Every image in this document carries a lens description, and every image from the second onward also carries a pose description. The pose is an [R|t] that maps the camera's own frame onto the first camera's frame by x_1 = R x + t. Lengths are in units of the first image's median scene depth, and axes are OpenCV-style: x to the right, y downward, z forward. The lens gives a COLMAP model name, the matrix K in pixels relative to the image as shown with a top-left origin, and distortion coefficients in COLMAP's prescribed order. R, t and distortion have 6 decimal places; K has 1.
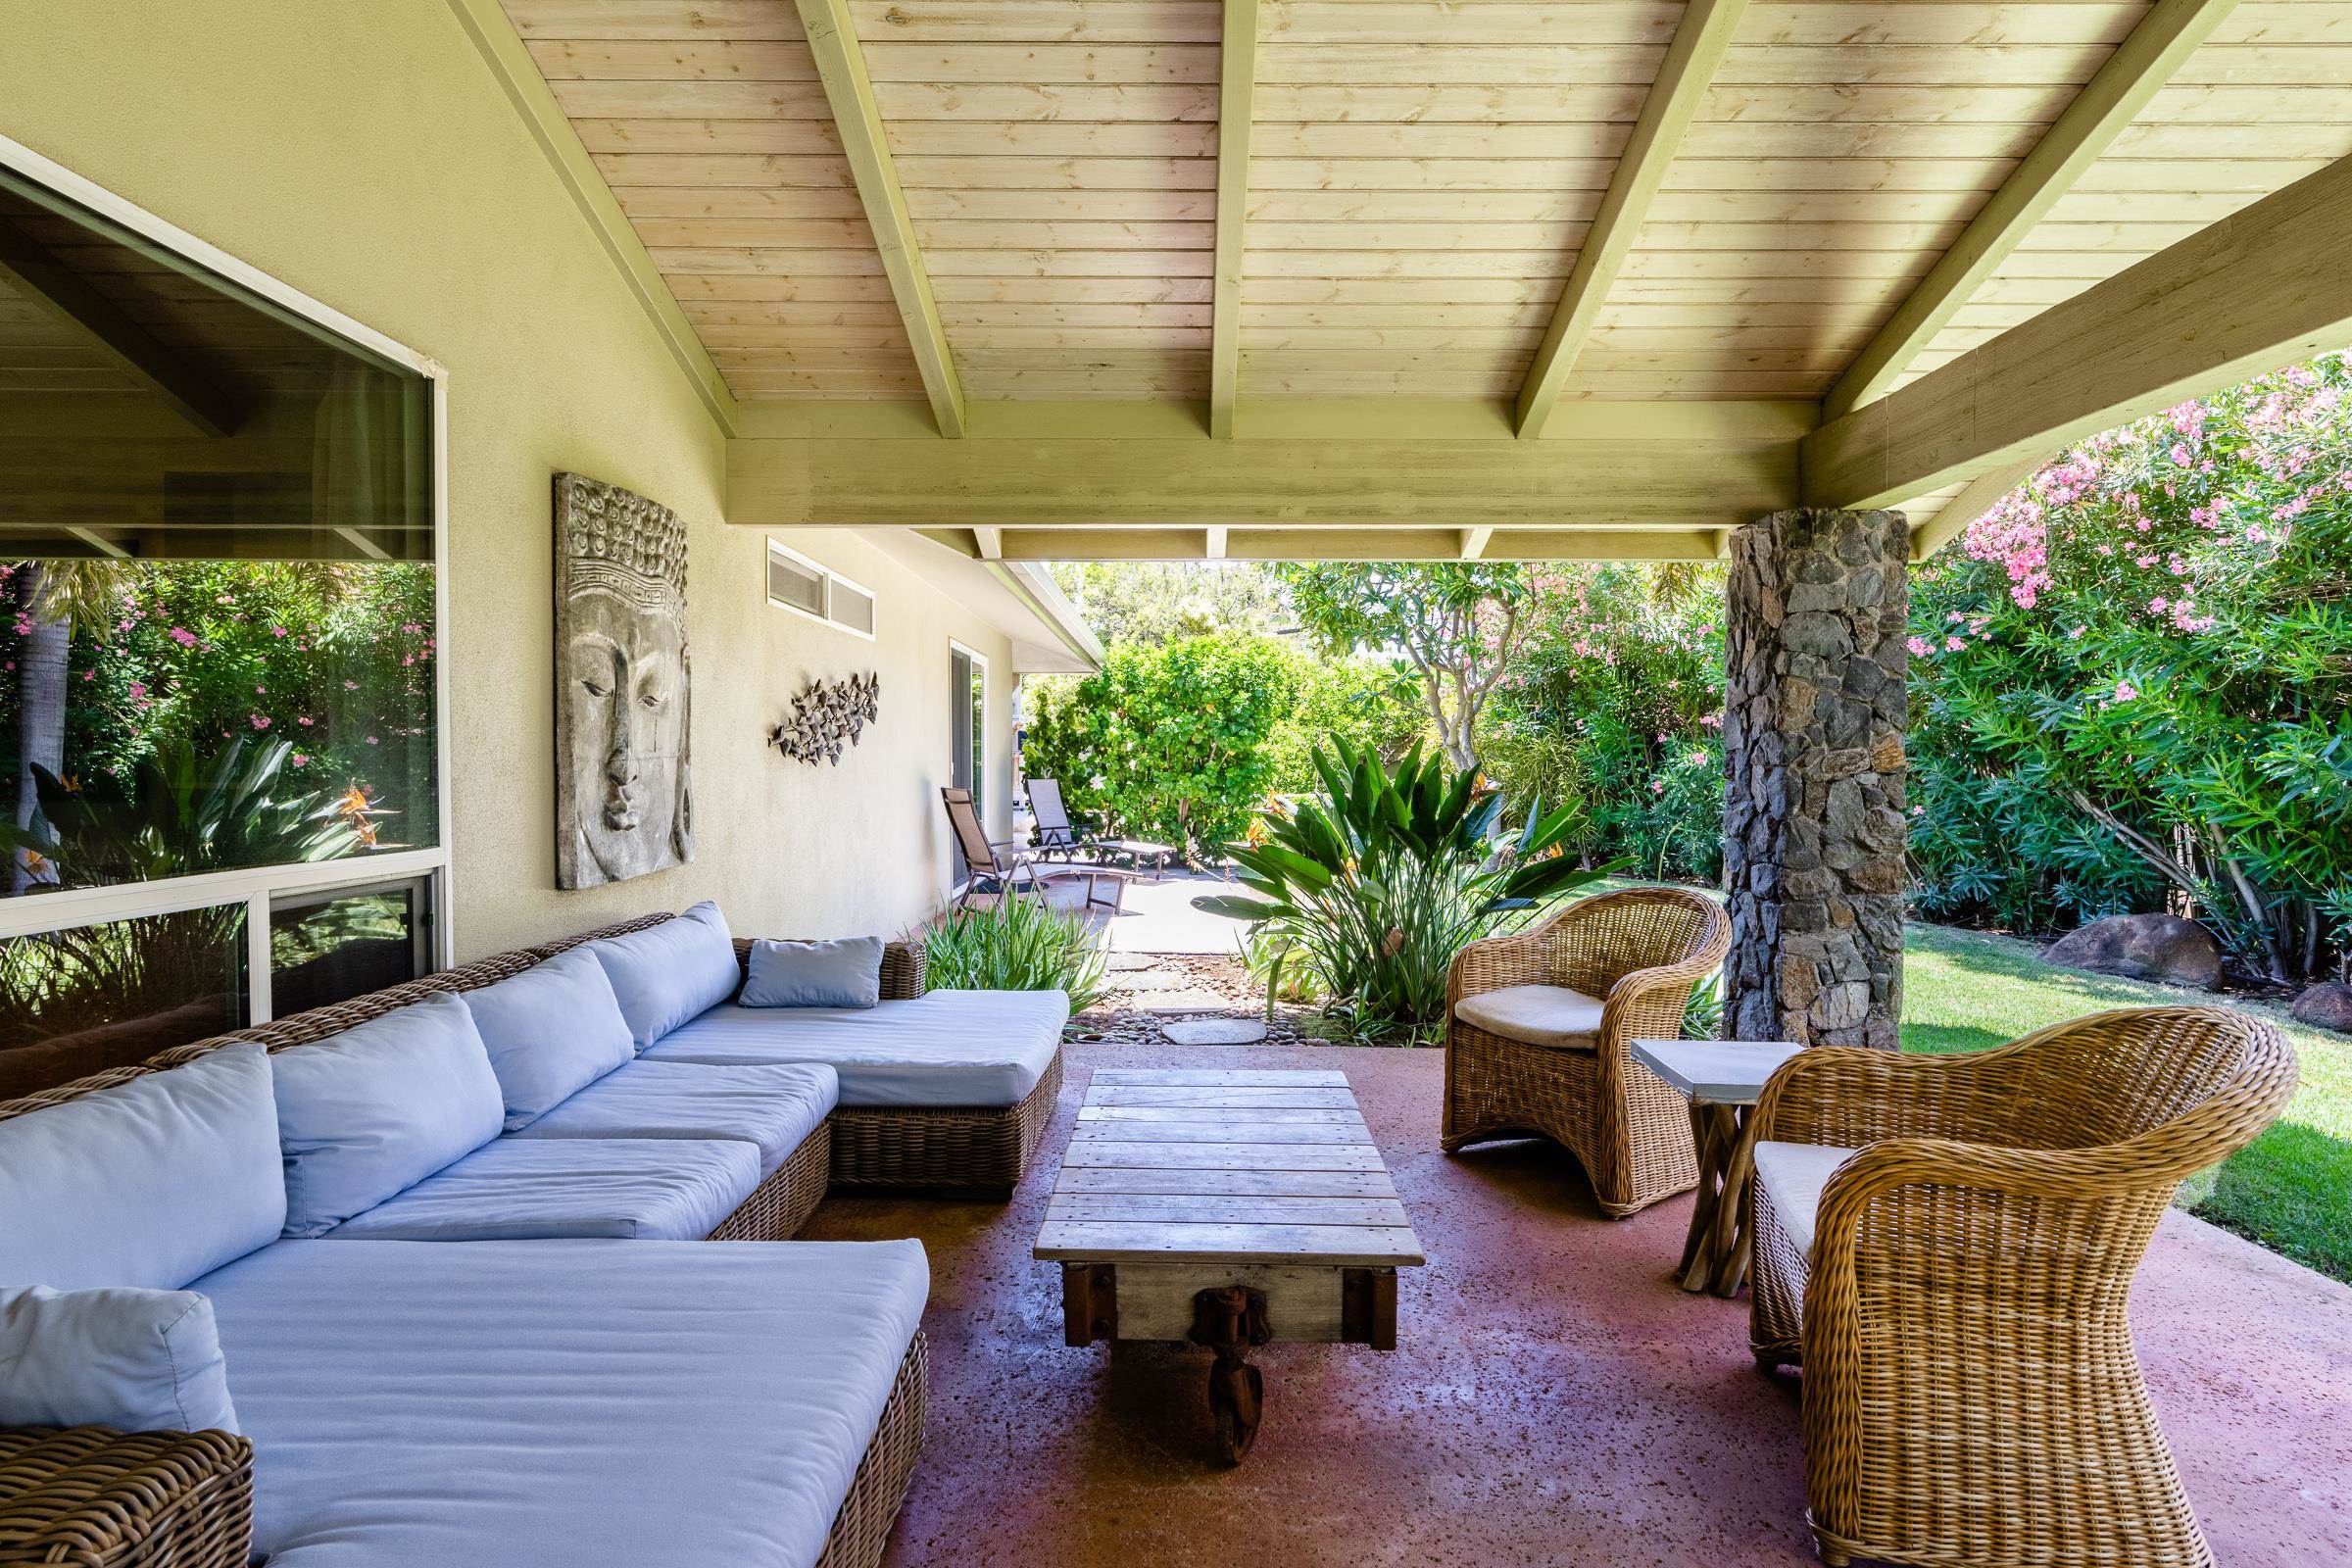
lens RADIAL K [[1220.7, 0, 1176.0], [0, 1220.7, 784.0], [0, 0, 1]] dist [-0.016377, 0.002440]
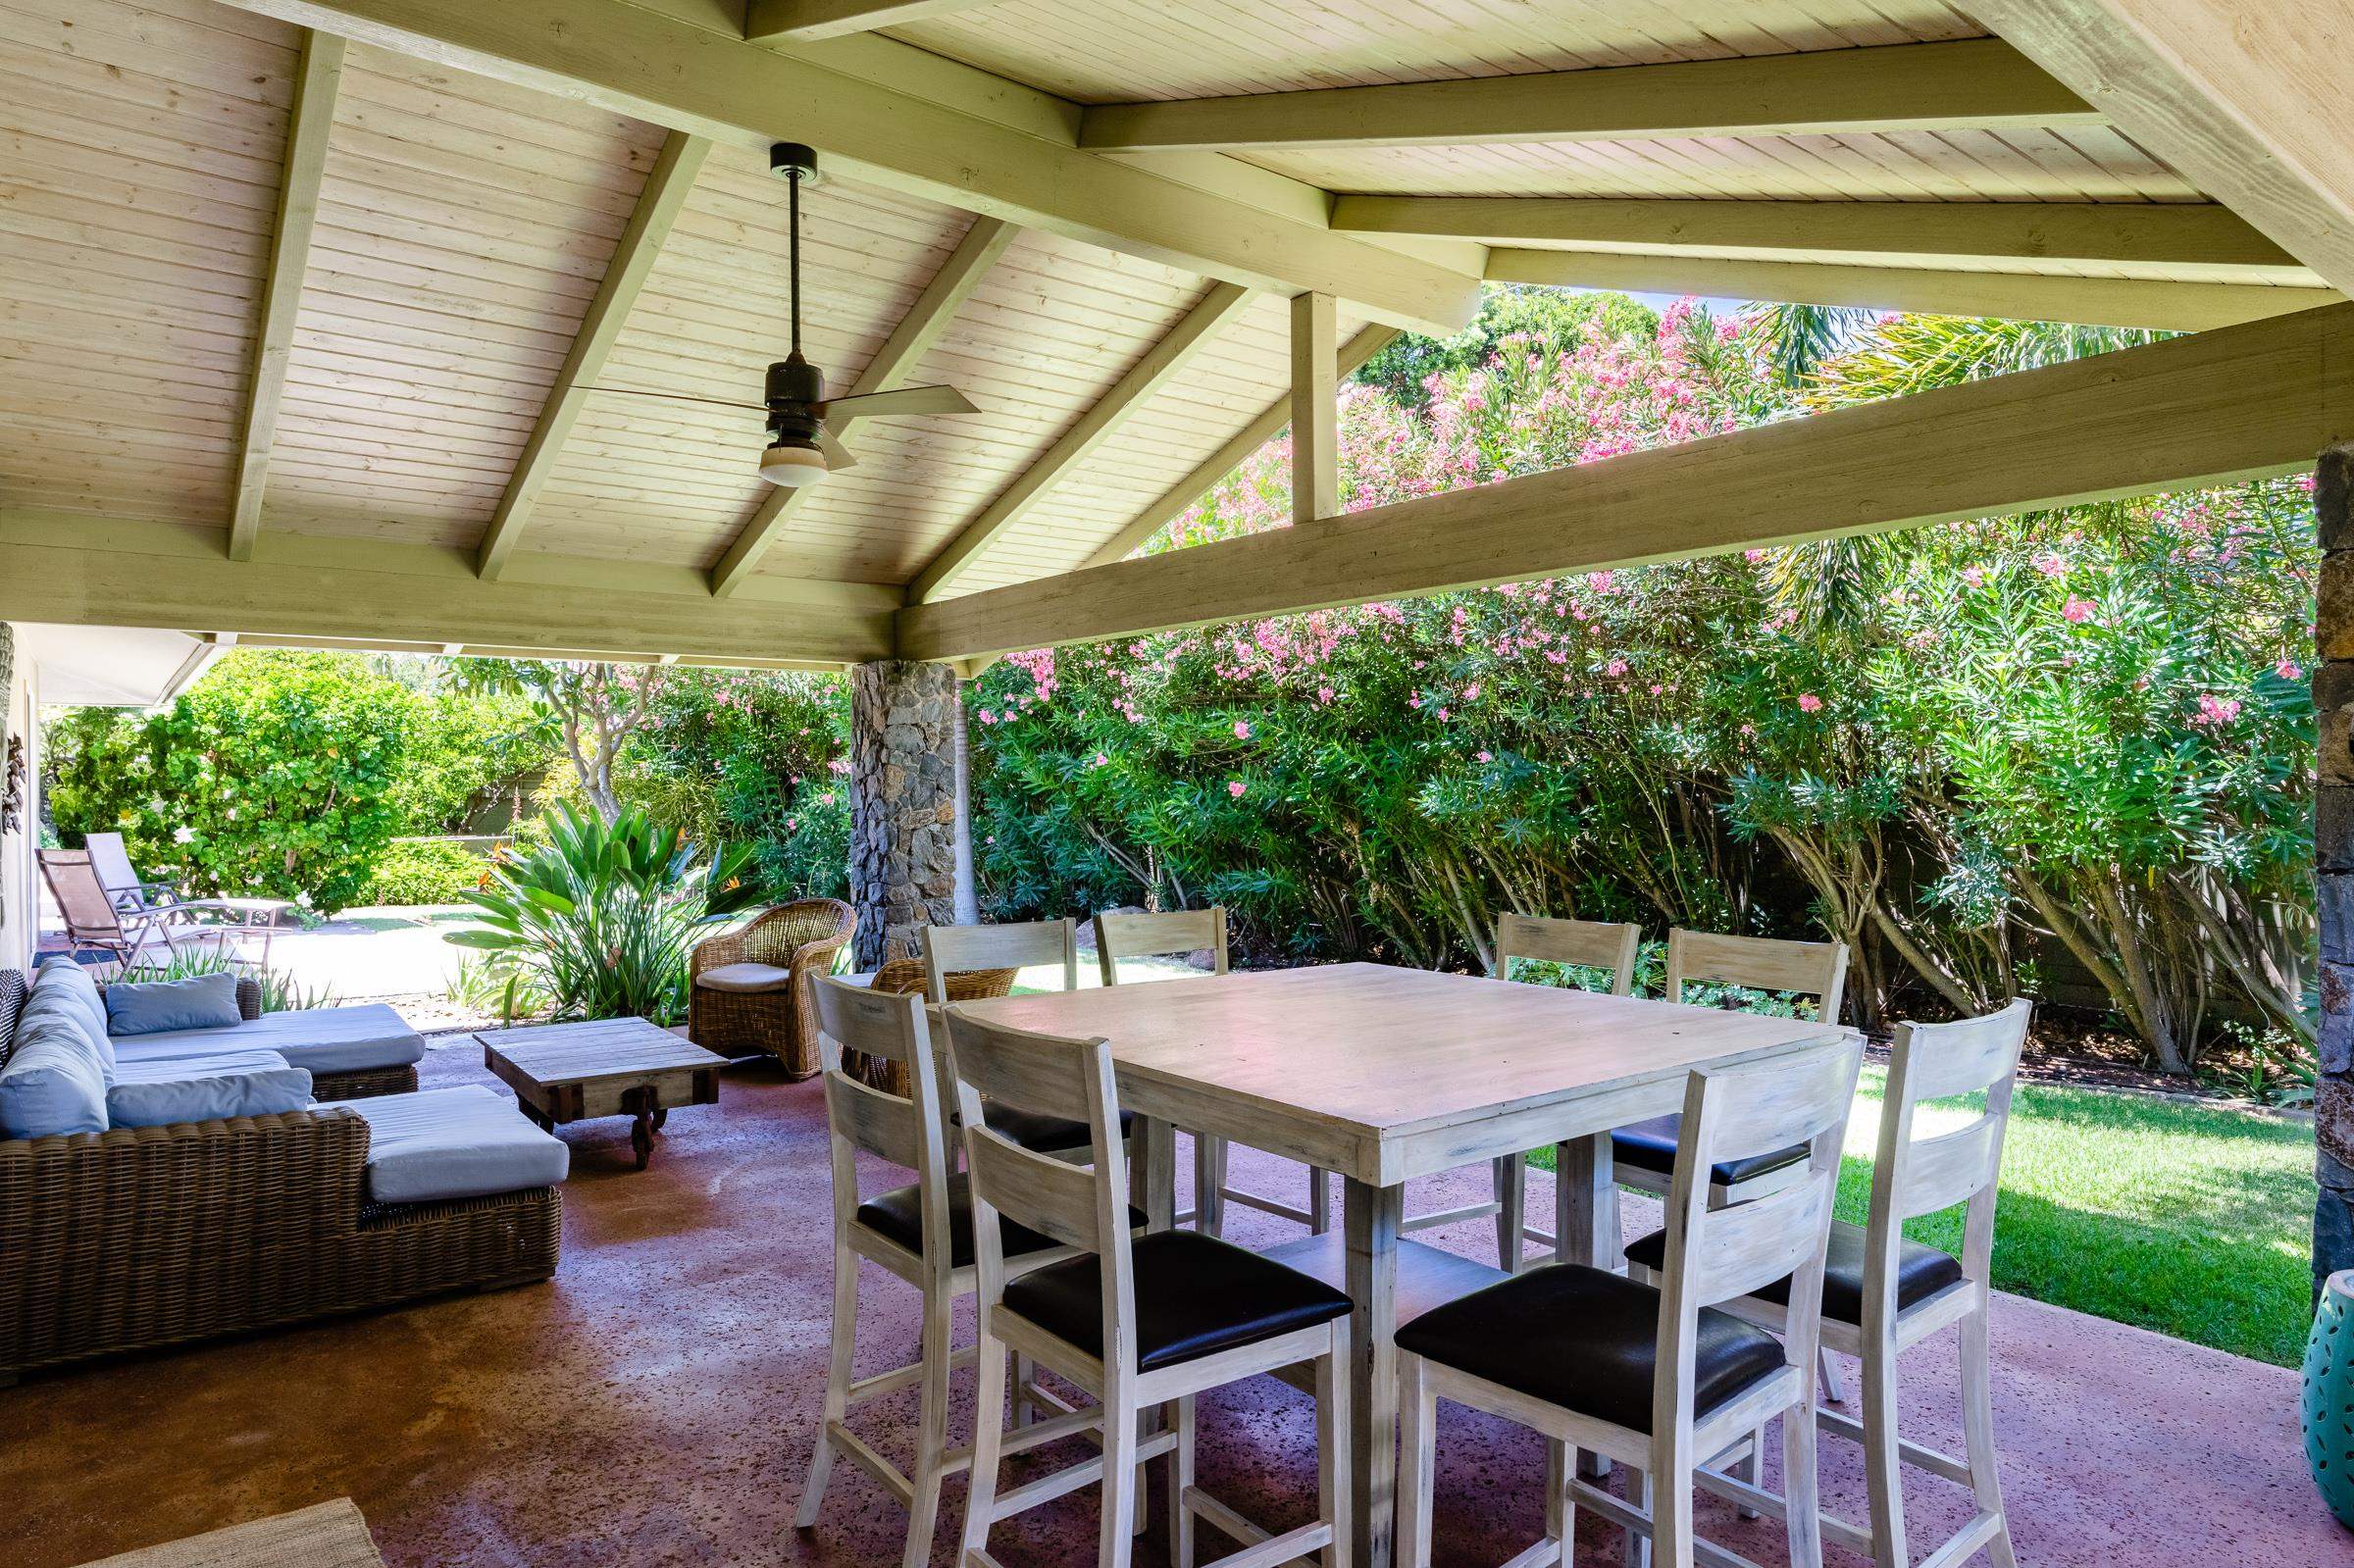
lens RADIAL K [[1372.4, 0, 1177.0], [0, 1372.4, 784.0], [0, 0, 1]] dist [0.040191, -0.001068]
pose [[0.790192, -0.003036, 0.612852, -0.187996], [0.015718, 0.999759, -0.015314, -0.018091], [-0.612658, 0.021734, 0.790050, -0.407490]]
